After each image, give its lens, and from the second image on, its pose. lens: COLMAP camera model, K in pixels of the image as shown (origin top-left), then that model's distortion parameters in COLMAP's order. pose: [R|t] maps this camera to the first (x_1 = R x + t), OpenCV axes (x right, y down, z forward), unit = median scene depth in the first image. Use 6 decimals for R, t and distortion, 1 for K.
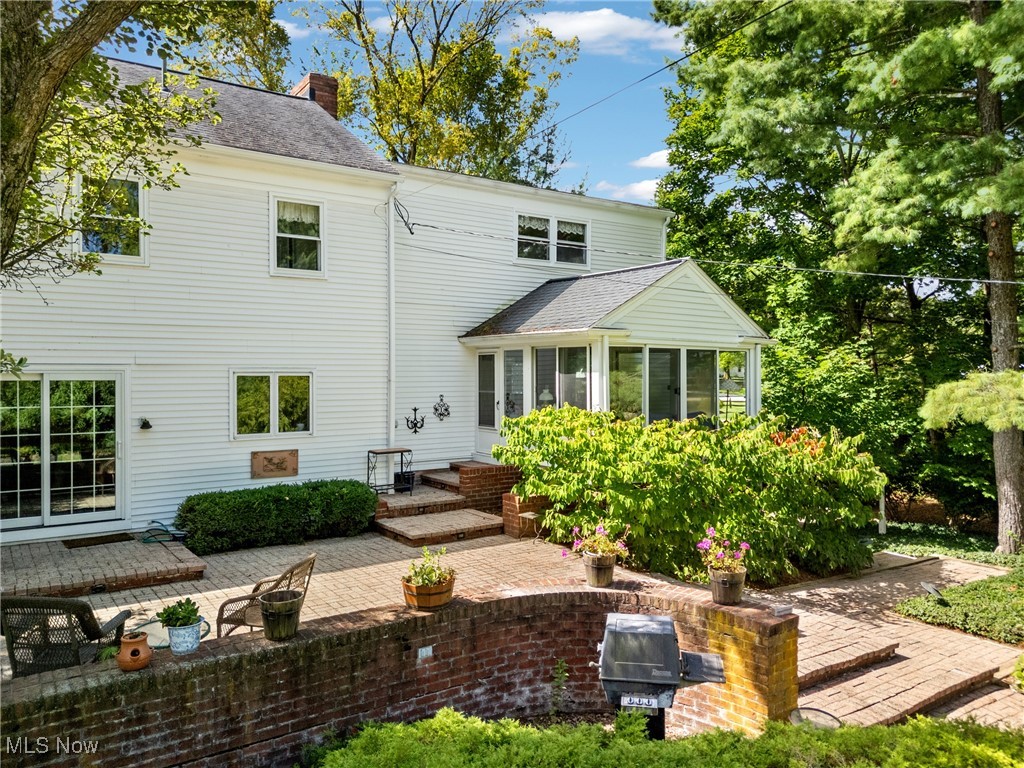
lens RADIAL K [[733.0, 0, 510.4], [0, 733.0, 388.4], [0, 0, 1]] dist [0.029921, -0.019534]
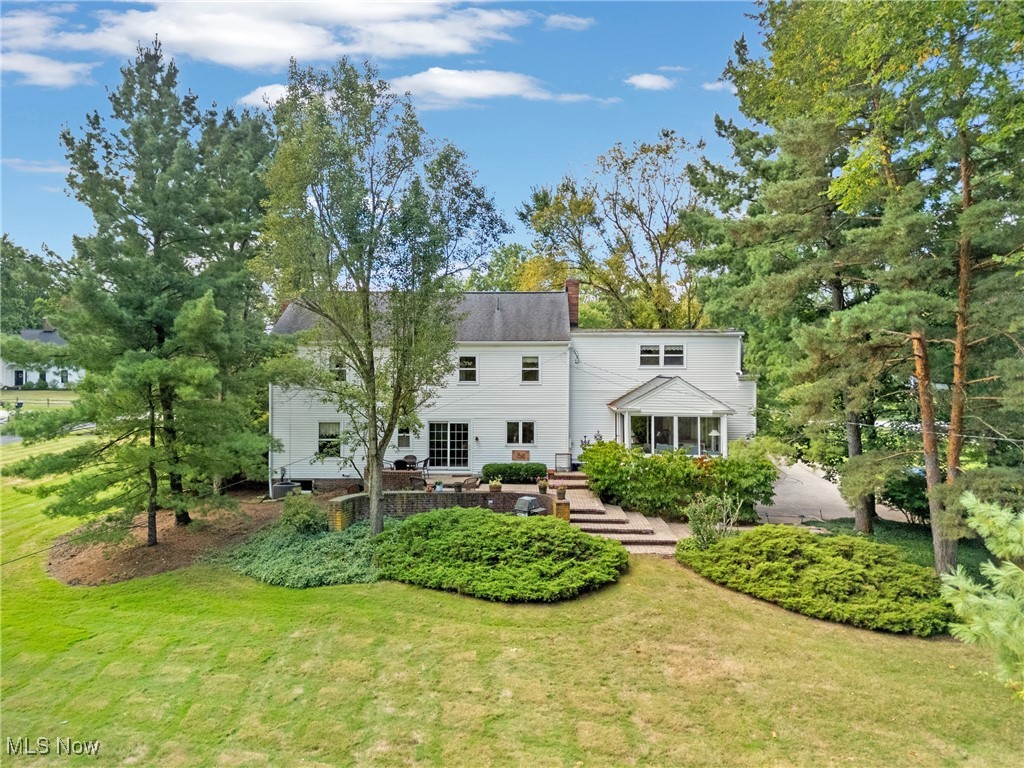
lens RADIAL K [[733.0, 0, 510.5], [0, 733.0, 379.4], [0, 0, 1]] dist [0.029921, -0.019534]
pose [[0.803297, 0.007693, -0.595529, 1.192860], [-0.011433, 0.999932, -0.002504, -0.159806], [0.595469, 0.008820, 0.803330, -1.121121]]
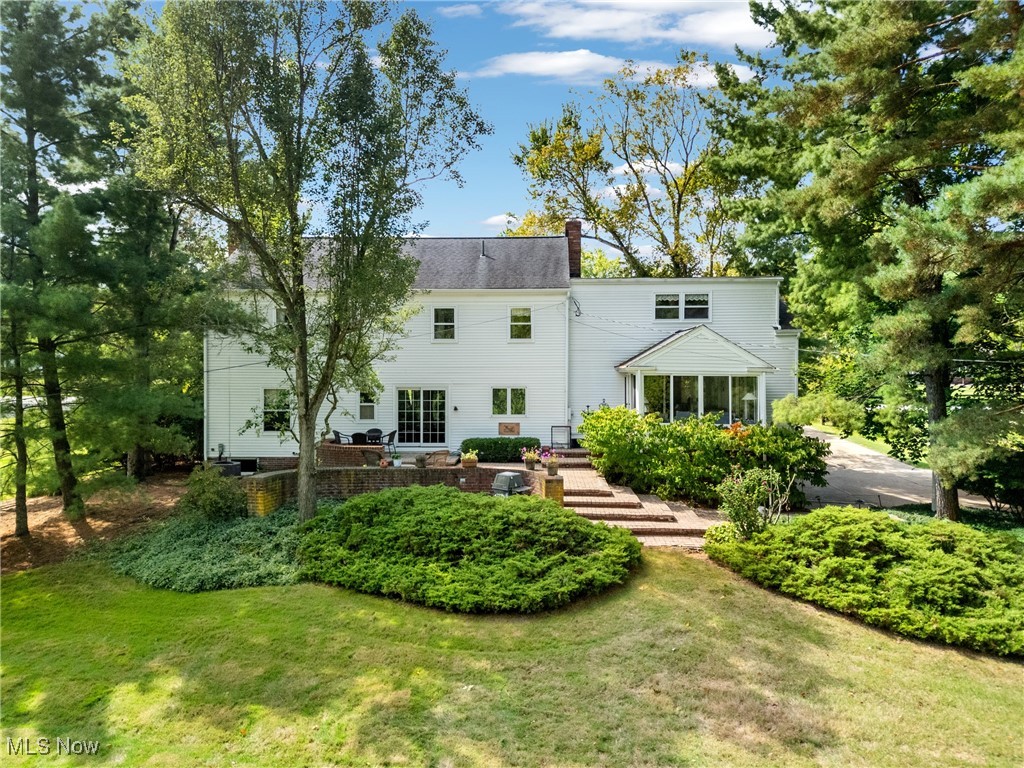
lens RADIAL K [[733.0, 0, 512.8], [0, 733.0, 386.2], [0, 0, 1]] dist [0.029921, -0.019534]
pose [[0.796139, 0.013210, -0.604970, 0.974198], [-0.010330, 0.999913, 0.008239, -0.040054], [0.605026, -0.000310, 0.796206, -0.703555]]
